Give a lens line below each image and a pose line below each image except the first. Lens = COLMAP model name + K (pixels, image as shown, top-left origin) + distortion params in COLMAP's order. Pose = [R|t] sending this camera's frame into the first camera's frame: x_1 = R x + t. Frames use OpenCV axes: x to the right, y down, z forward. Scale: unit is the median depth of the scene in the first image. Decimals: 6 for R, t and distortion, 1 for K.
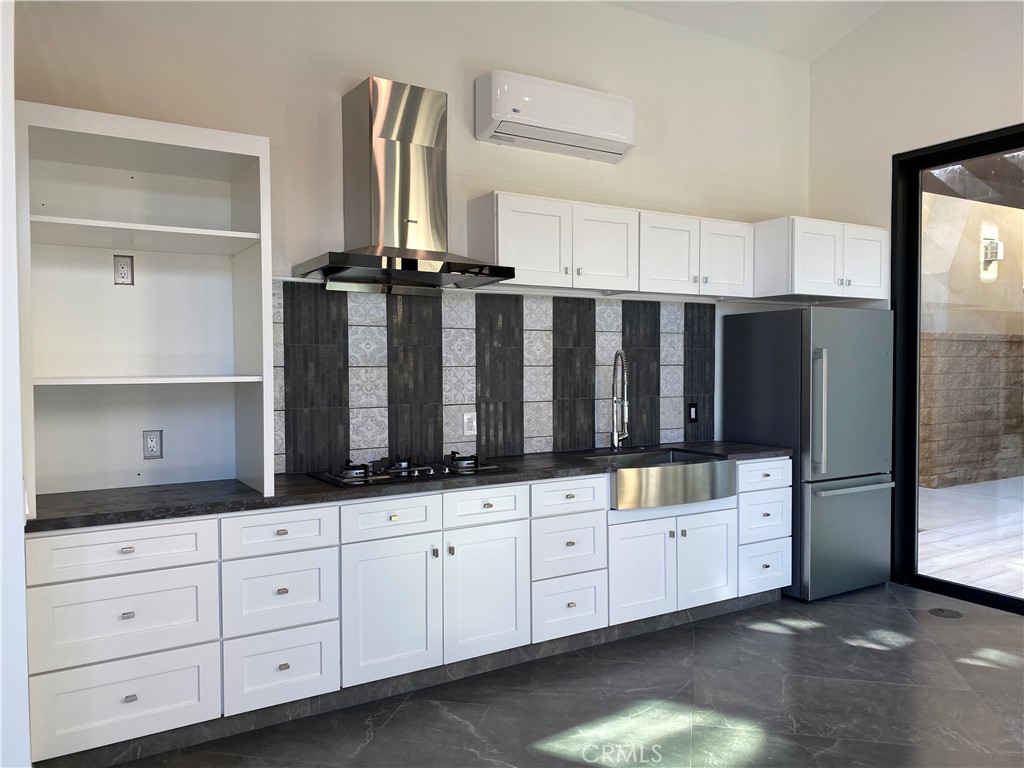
lens RADIAL K [[797.6, 0, 516.9], [0, 797.6, 388.8], [0, 0, 1]] dist [0.051361, -0.053776]
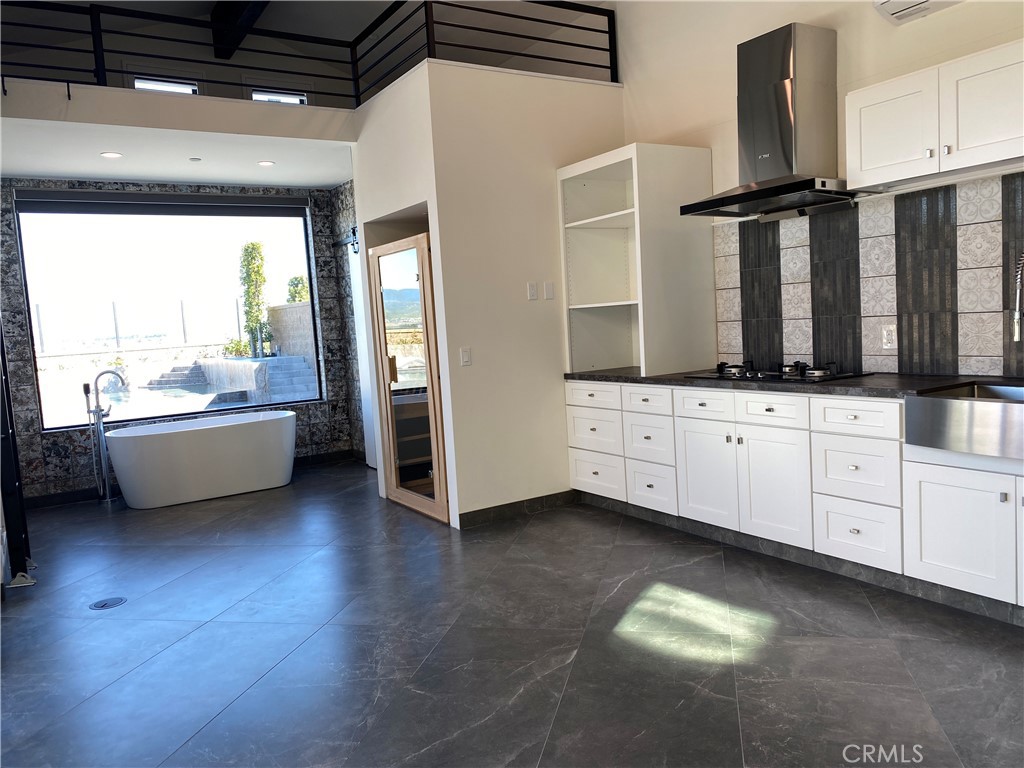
lens RADIAL K [[797.6, 0, 517.8], [0, 797.6, 392.8], [0, 0, 1]] dist [0.051361, -0.053776]
pose [[-0.016940, 0.103655, -0.994469, 0.928571], [0.033674, 0.994107, 0.103044, -0.003066], [0.999289, -0.031742, -0.020330, 0.582909]]
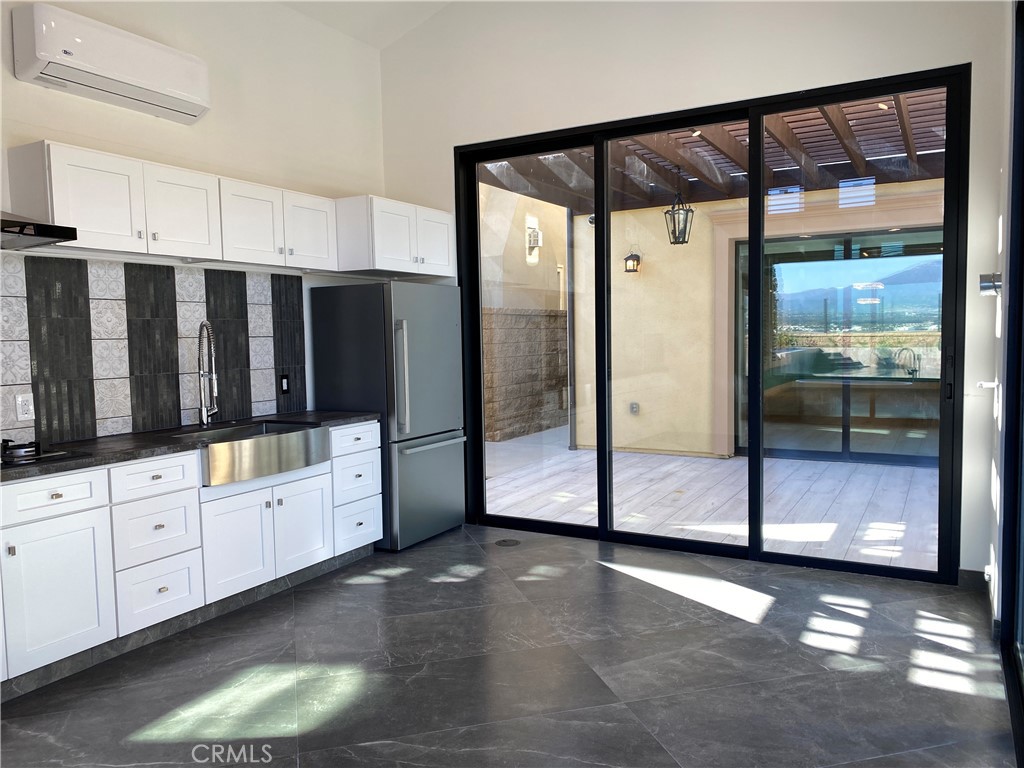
lens RADIAL K [[797.6, 0, 512.0], [0, 797.6, 389.4], [0, 0, 1]] dist [0.051361, -0.053776]
pose [[0.877917, -0.046348, 0.476564, -0.011590], [0.031707, 0.998747, 0.038724, 0.008029], [-0.477761, -0.018886, 0.878287, -0.029910]]
